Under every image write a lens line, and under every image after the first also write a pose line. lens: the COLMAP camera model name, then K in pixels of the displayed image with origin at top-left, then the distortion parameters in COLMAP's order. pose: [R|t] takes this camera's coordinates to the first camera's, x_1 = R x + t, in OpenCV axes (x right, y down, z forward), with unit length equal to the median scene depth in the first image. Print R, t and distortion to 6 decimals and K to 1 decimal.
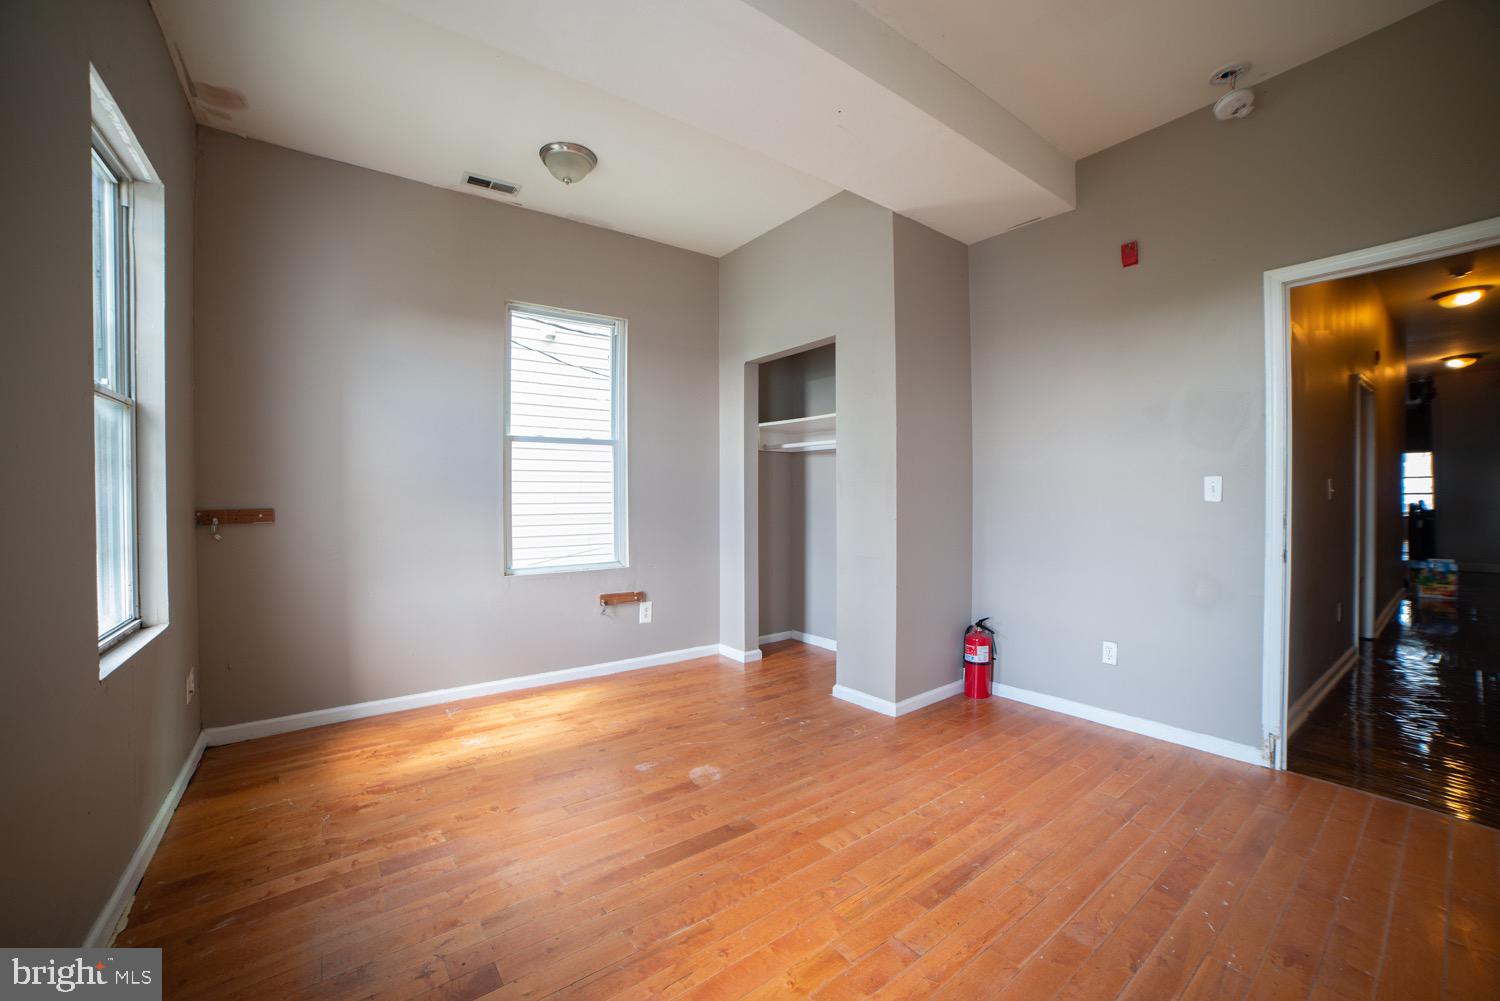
lens RADIAL K [[617.6, 0, 769.3], [0, 617.6, 505.3], [0, 0, 1]] dist [0.000262, 0.000230]
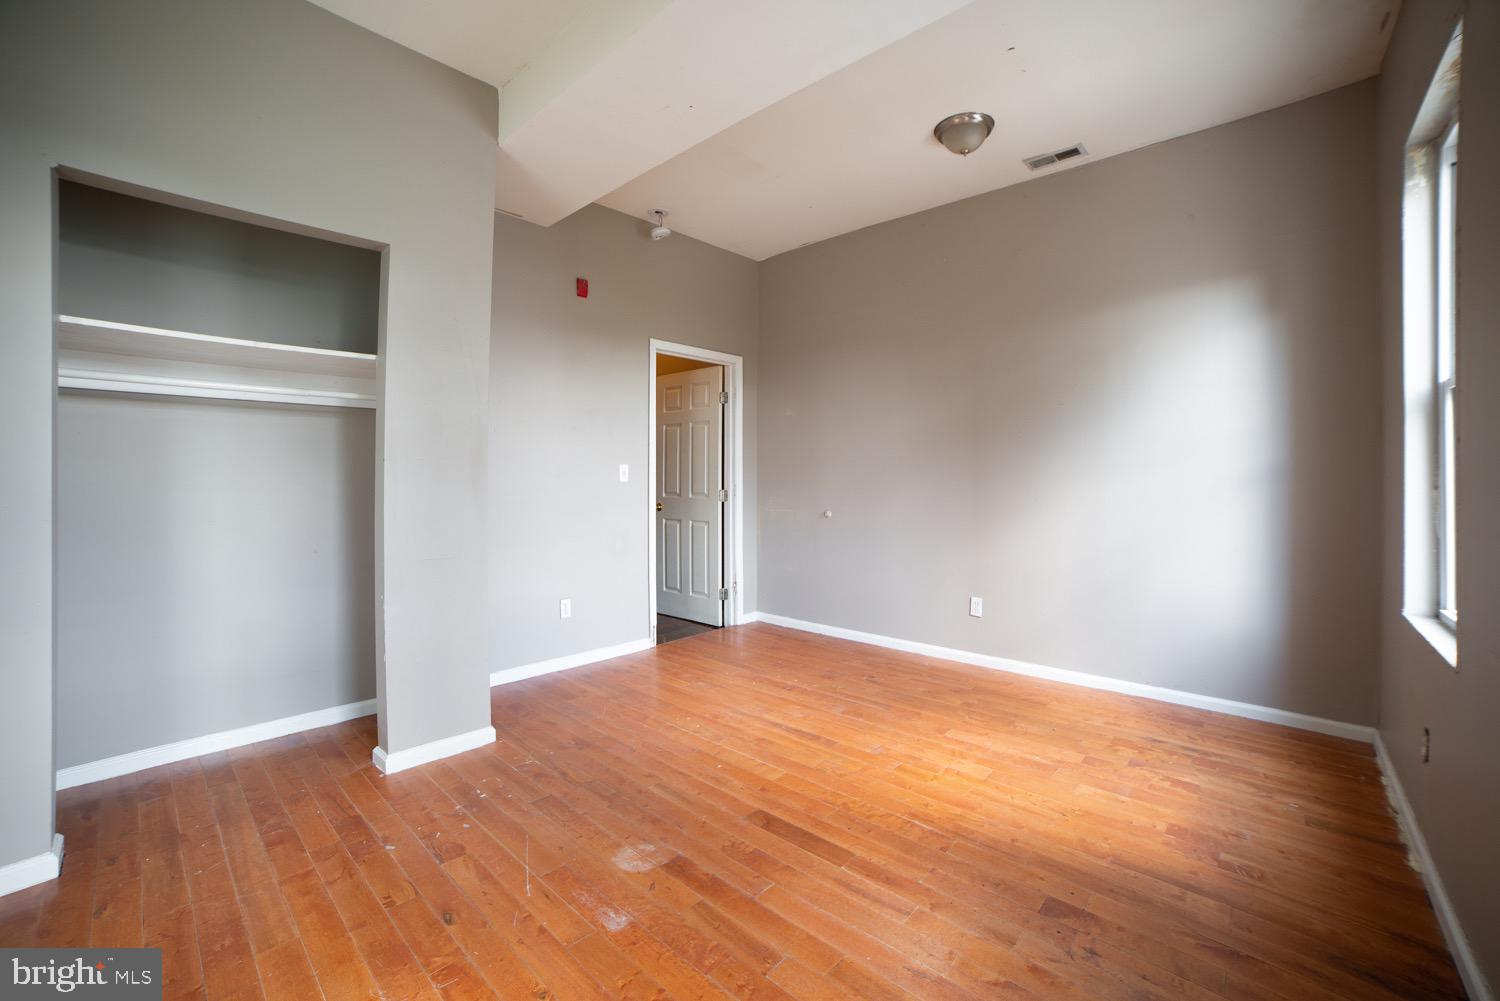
lens RADIAL K [[617.6, 0, 769.3], [0, 617.6, 505.3], [0, 0, 1]] dist [0.000262, 0.000230]
pose [[-0.225690, -0.008862, 0.974159, -0.982295], [-0.010971, 0.999918, 0.006555, 0.031304], [-0.974137, -0.009208, -0.225768, 1.219318]]
